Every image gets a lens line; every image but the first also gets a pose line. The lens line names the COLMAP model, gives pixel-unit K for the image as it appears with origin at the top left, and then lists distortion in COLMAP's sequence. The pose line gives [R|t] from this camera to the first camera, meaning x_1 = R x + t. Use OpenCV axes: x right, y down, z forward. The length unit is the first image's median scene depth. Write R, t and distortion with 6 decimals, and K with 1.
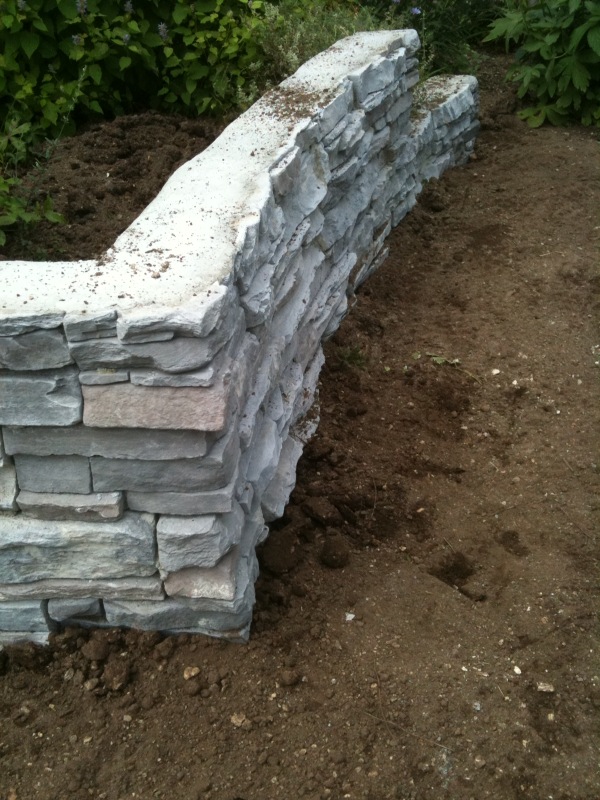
lens RADIAL K [[806.7, 0, 300.0], [0, 806.7, 400.0], [0, 0, 1]] dist [-0.000719, -0.004403]
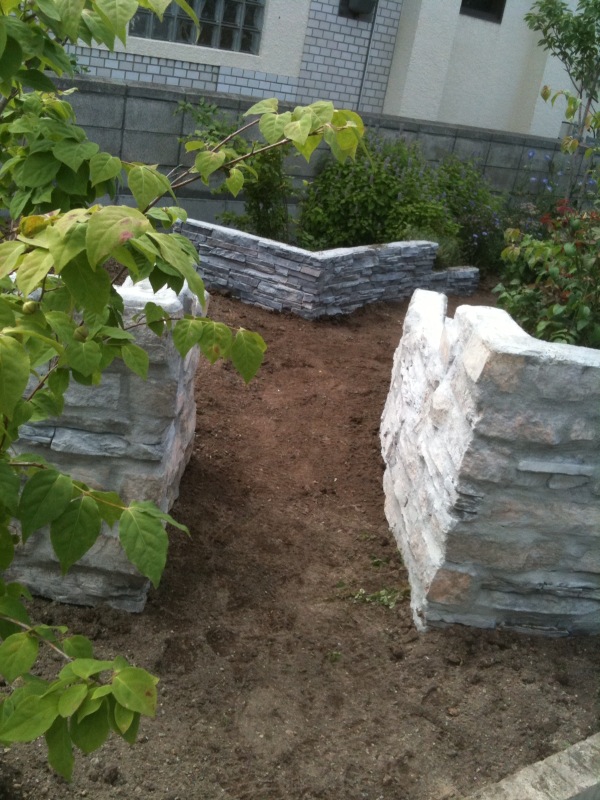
lens RADIAL K [[806.7, 0, 300.0], [0, 806.7, 400.0], [0, 0, 1]] dist [-0.000719, -0.004403]
pose [[0.883664, 0.329760, -0.332261, 2.108208], [-0.391468, 0.909751, -0.138226, 1.759516], [0.256693, 0.252215, 0.933004, -4.553694]]
